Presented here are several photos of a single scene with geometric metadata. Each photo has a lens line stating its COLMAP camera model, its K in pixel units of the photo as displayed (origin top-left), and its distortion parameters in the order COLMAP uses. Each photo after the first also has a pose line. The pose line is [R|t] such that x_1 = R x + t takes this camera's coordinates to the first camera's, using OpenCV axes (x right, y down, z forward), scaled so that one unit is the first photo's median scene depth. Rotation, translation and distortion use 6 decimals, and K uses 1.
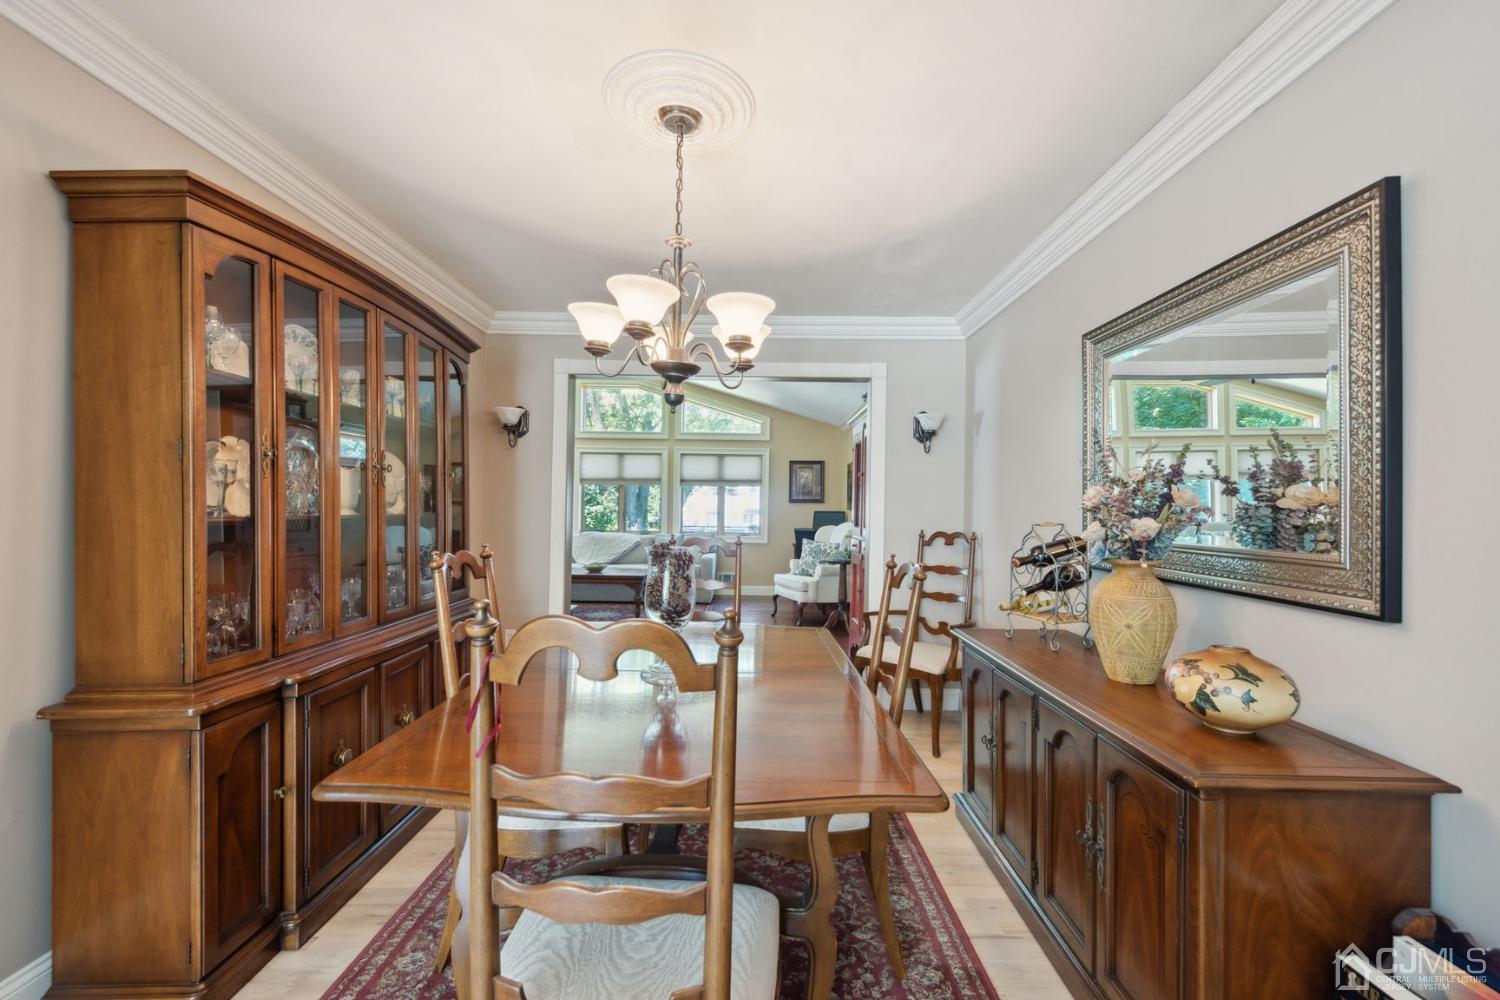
lens RADIAL K [[601.5, 0, 750.0], [0, 601.5, 500.0], [0, 0, 1]] dist [-0.000444, -0.000086]
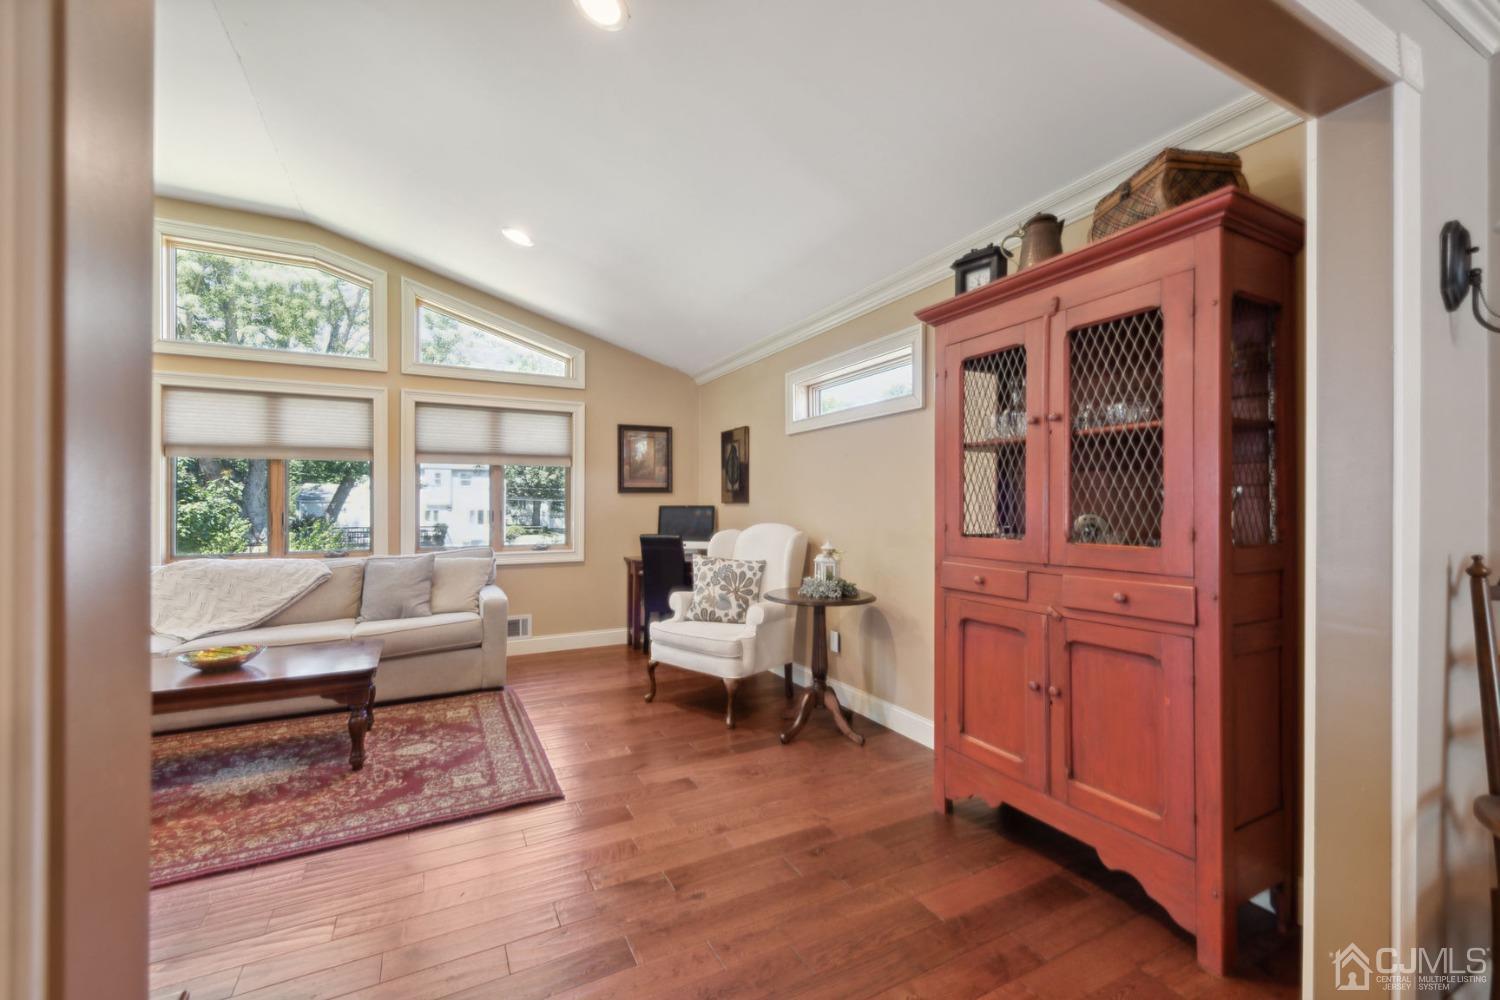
lens RADIAL K [[601.5, 0, 750.0], [0, 601.5, 500.0], [0, 0, 1]] dist [-0.000444, -0.000086]
pose [[0.875360, -0.014107, 0.483266, -0.114991], [0.007694, 0.999854, 0.015250, 0.003347], [-0.483410, -0.009631, 0.875341, 0.395985]]
